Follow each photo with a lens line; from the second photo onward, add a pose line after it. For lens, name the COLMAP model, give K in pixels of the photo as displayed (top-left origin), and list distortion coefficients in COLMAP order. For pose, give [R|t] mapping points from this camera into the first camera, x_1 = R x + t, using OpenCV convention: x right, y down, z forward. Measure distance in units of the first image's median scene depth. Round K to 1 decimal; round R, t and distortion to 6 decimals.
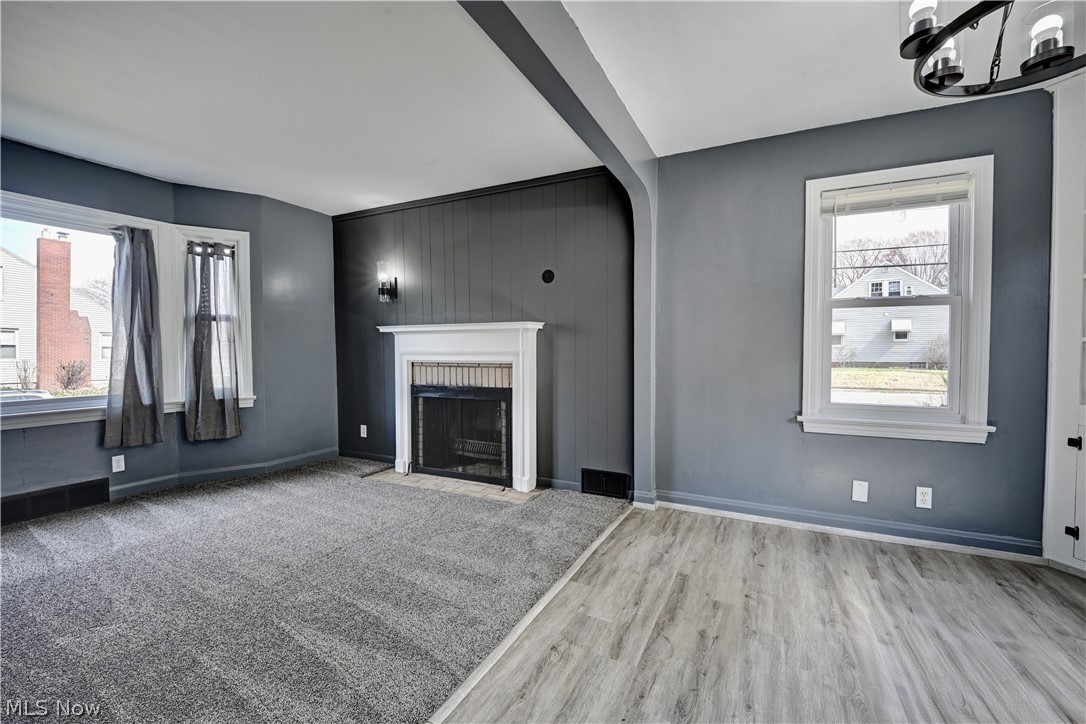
lens RADIAL K [[449.0, 0, 545.0], [0, 449.0, 361.7], [0, 0, 1]] dist [-0.007515, -0.002833]
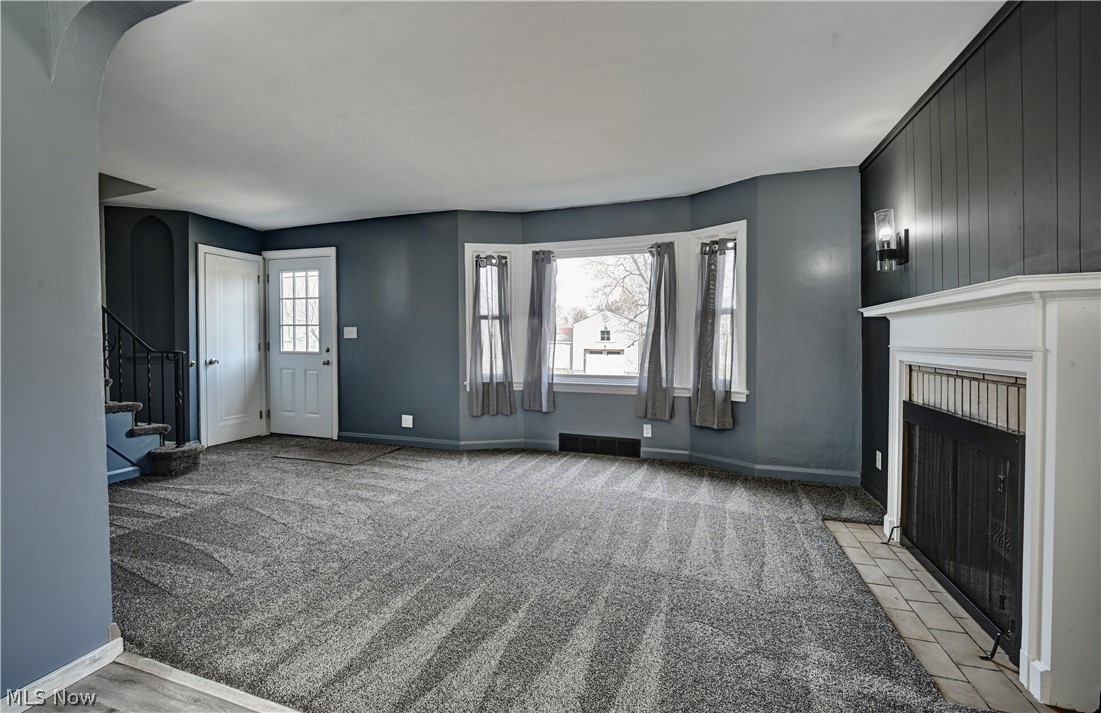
lens RADIAL K [[463.7, 0, 550.8], [0, 463.7, 353.0], [0, 0, 1]] dist [-0.015273, -0.005163]
pose [[0.137157, 0.027398, -0.990170, 0.302321], [-0.034172, 0.999153, 0.022913, -0.014552], [0.989960, 0.030693, 0.137977, 0.518385]]
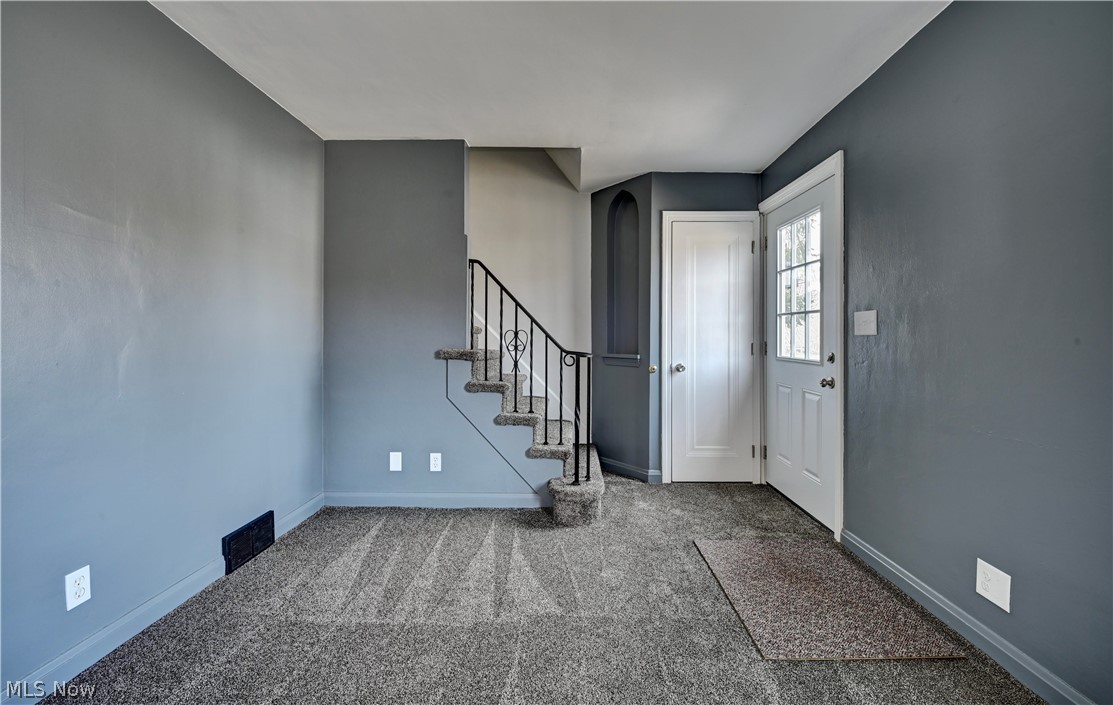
lens RADIAL K [[459.5, 0, 559.0], [0, 459.5, 338.6], [0, 0, 1]] dist [-0.007229, -0.002812]
pose [[-0.906248, 0.003899, -0.422728, -0.579460], [-0.012297, 0.999291, 0.035579, -0.019944], [0.422567, 0.037442, -0.905558, 0.505540]]
